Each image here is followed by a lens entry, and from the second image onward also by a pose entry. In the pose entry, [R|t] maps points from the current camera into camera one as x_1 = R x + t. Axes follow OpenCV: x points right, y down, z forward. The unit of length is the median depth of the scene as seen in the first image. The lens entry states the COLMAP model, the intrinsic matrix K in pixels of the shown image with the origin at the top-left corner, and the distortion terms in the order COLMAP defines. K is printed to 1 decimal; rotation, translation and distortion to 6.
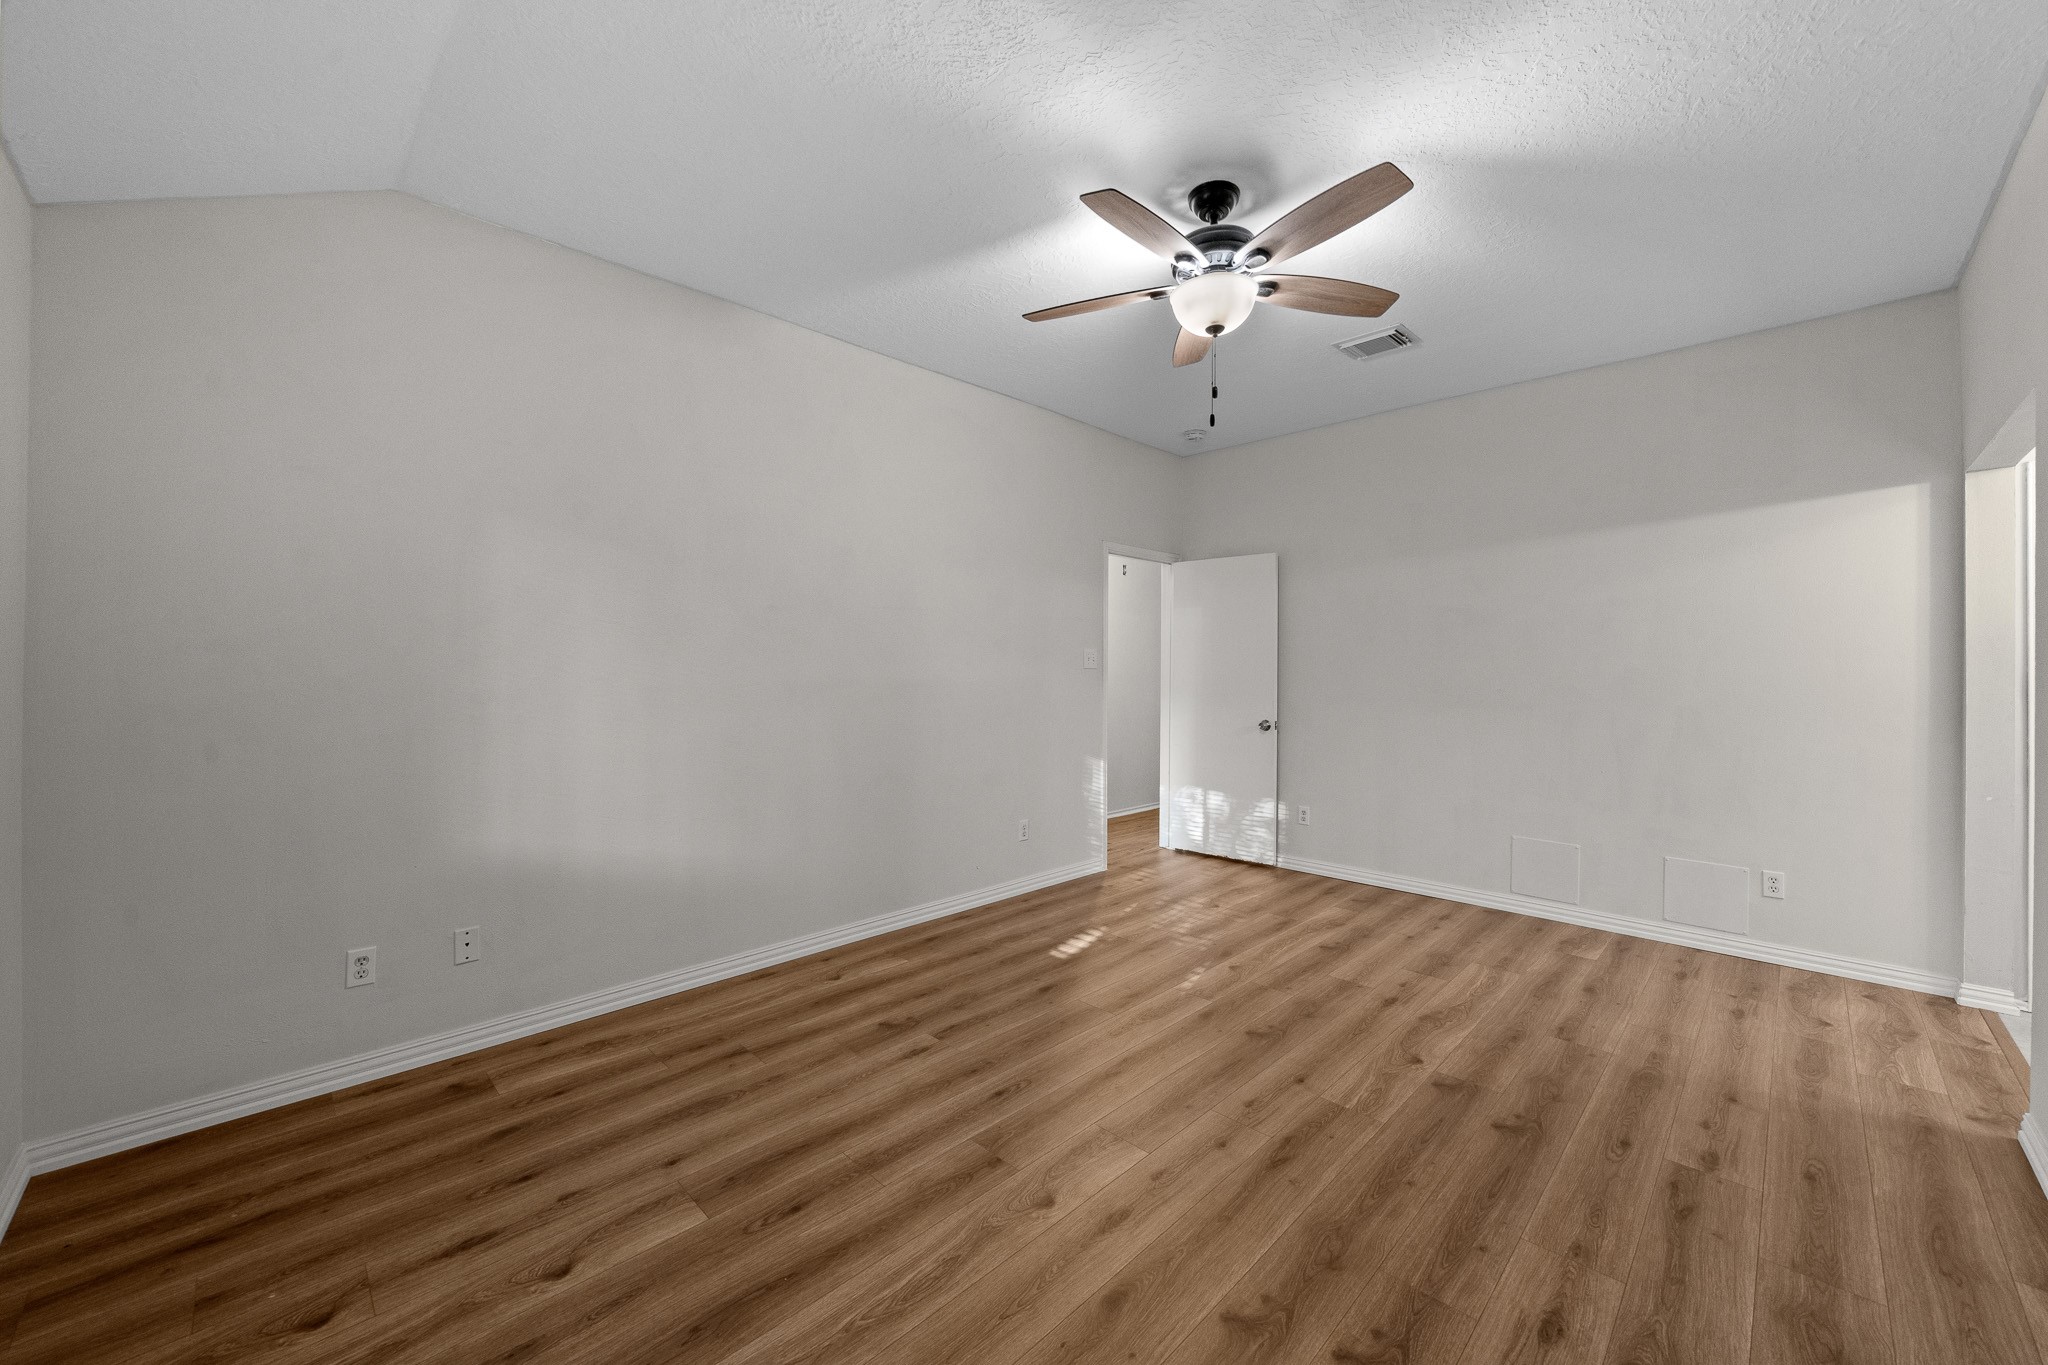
lens RADIAL K [[806.2, 0, 1031.7], [0, 806.2, 674.9], [0, 0, 1]] dist [-0.005827, -0.000237]
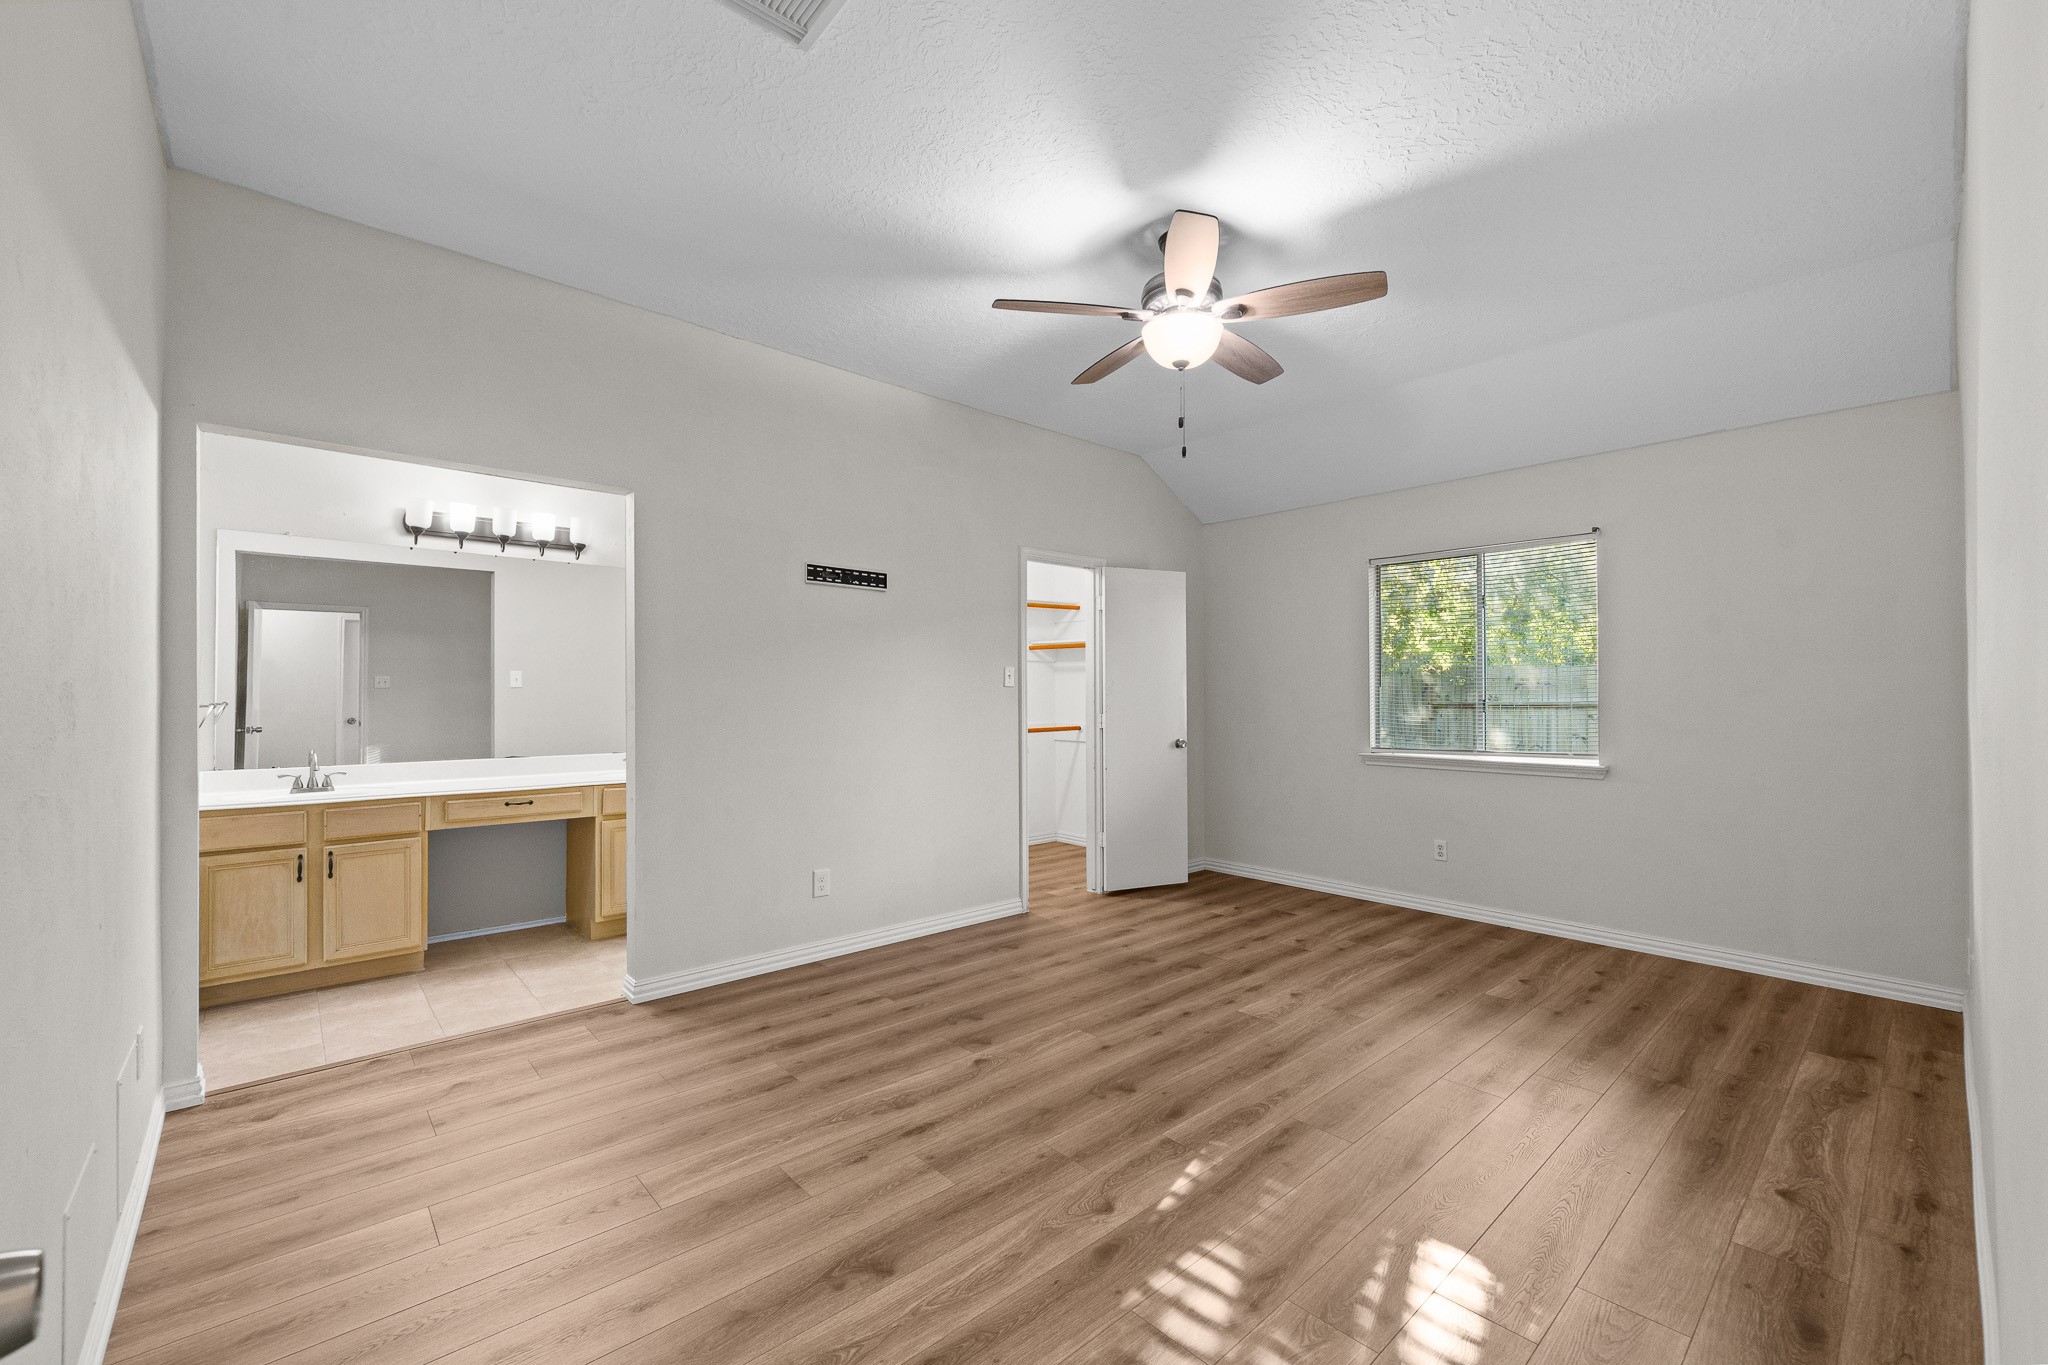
lens RADIAL K [[835.1, 0, 1023.8], [0, 835.1, 680.8], [0, 0, 1]] dist [-0.002402, -0.000350]
pose [[-0.997810, -0.003070, 0.066068, 0.332503], [-0.003750, 0.999941, -0.010172, 0.002738], [-0.066033, -0.010398, -0.997763, 1.947768]]
